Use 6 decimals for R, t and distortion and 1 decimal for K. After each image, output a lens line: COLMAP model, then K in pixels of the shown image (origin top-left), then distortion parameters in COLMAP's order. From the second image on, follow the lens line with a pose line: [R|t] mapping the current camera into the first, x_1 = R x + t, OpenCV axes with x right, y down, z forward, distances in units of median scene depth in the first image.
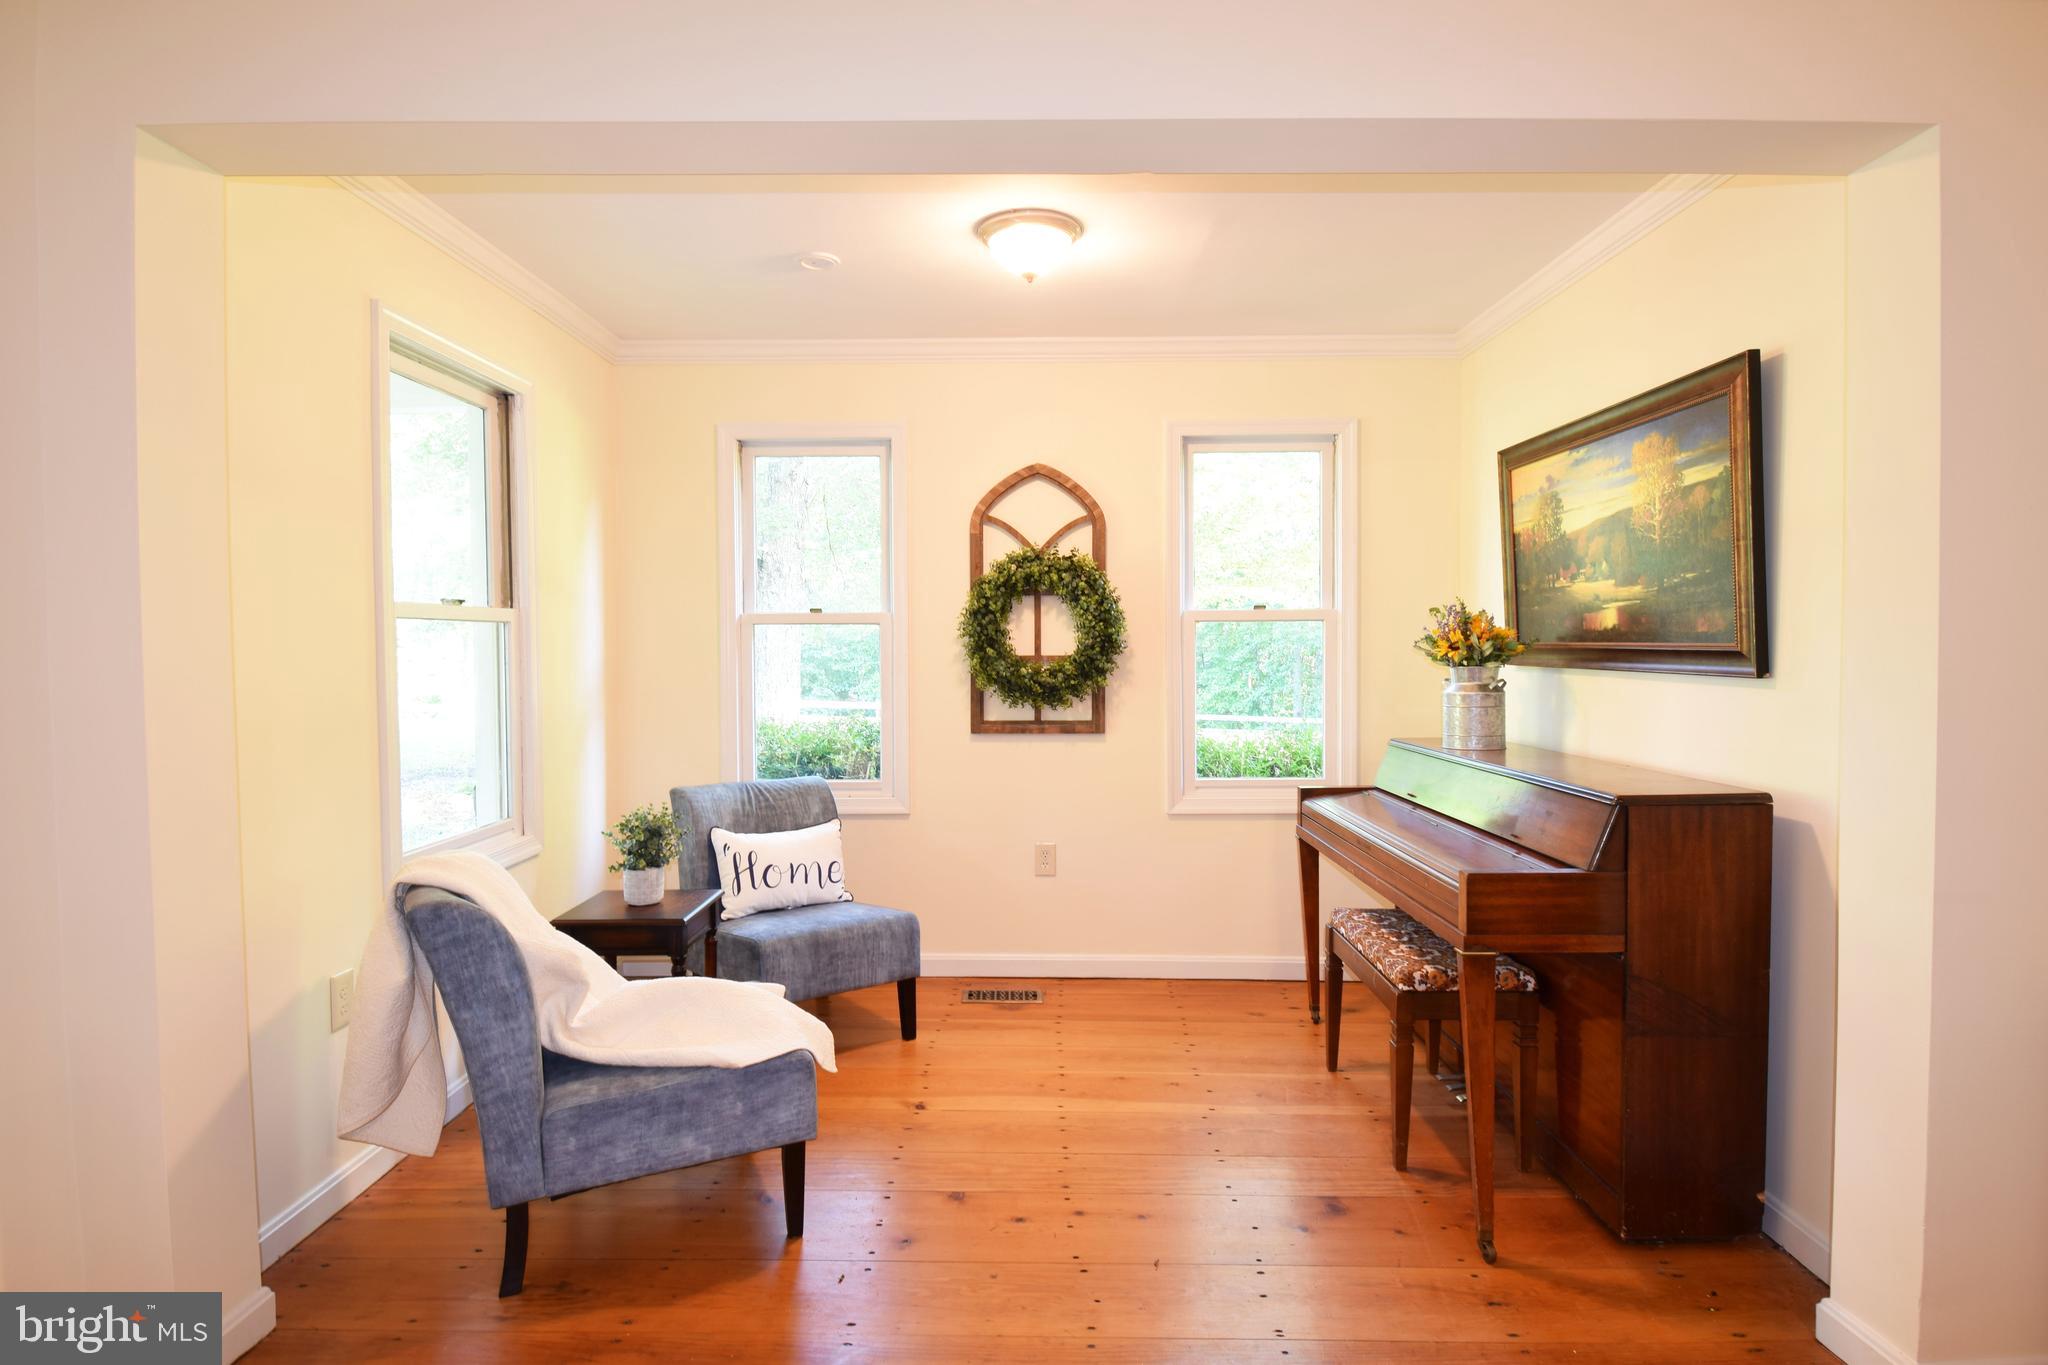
lens RADIAL K [[1156.9, 0, 1039.9], [0, 1156.9, 680.6], [0, 0, 1]] dist [0.003571, 0.000409]
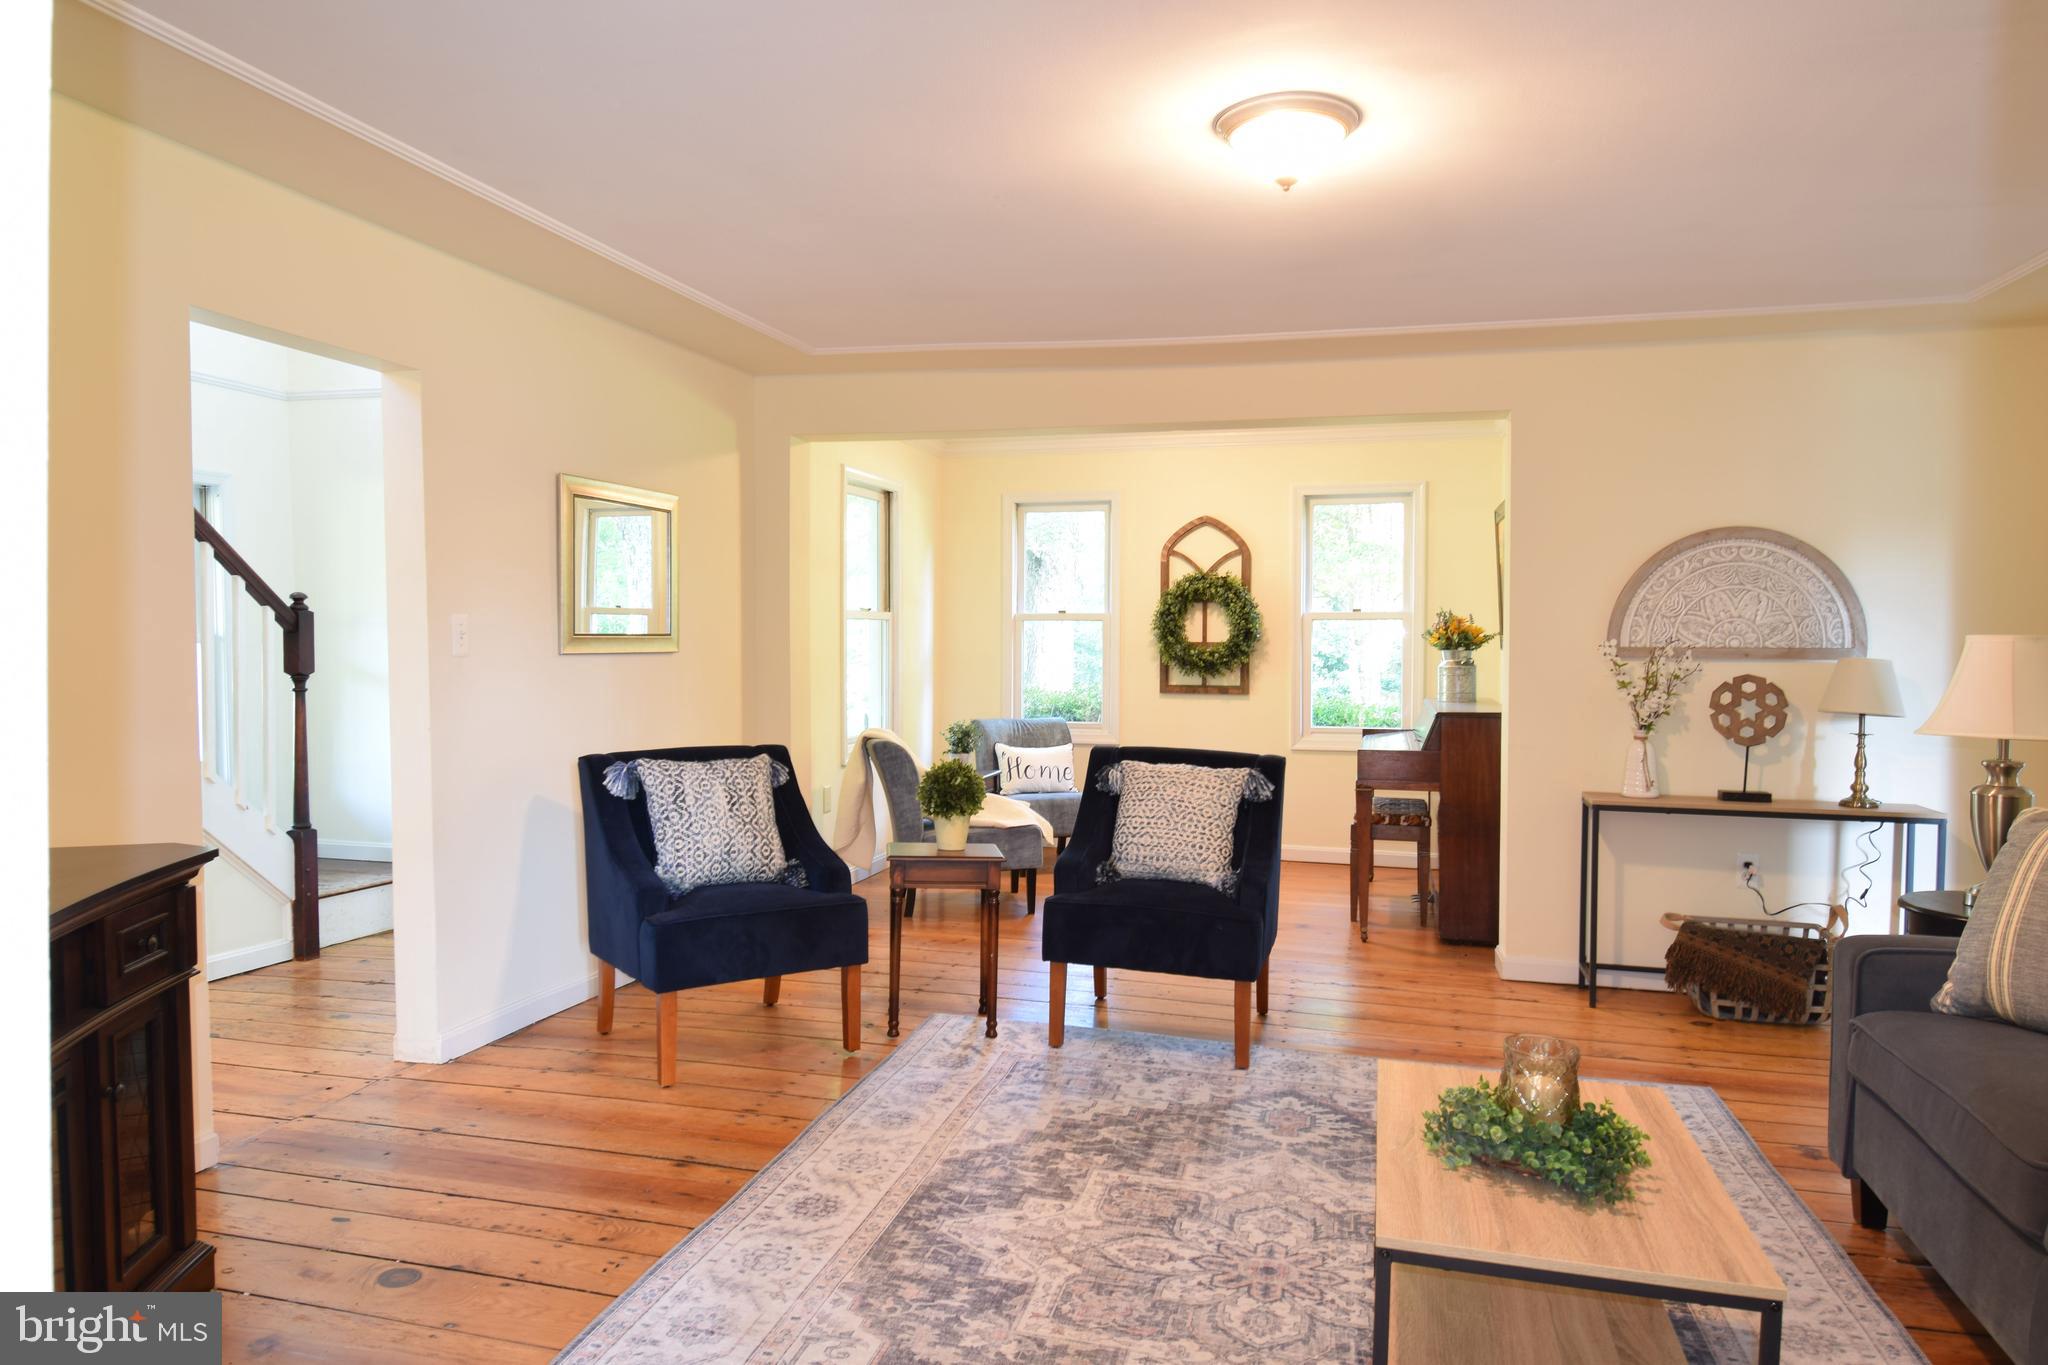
lens RADIAL K [[1326.8, 0, 1024.8], [0, 1326.8, 687.8], [0, 0, 1]] dist [-0.006813, -0.012533]
pose [[0.967660, 0.017676, -0.251639, 0.209913], [-0.015774, 0.999830, 0.009573, 0.025072], [0.251765, -0.005295, 0.967774, -0.743827]]
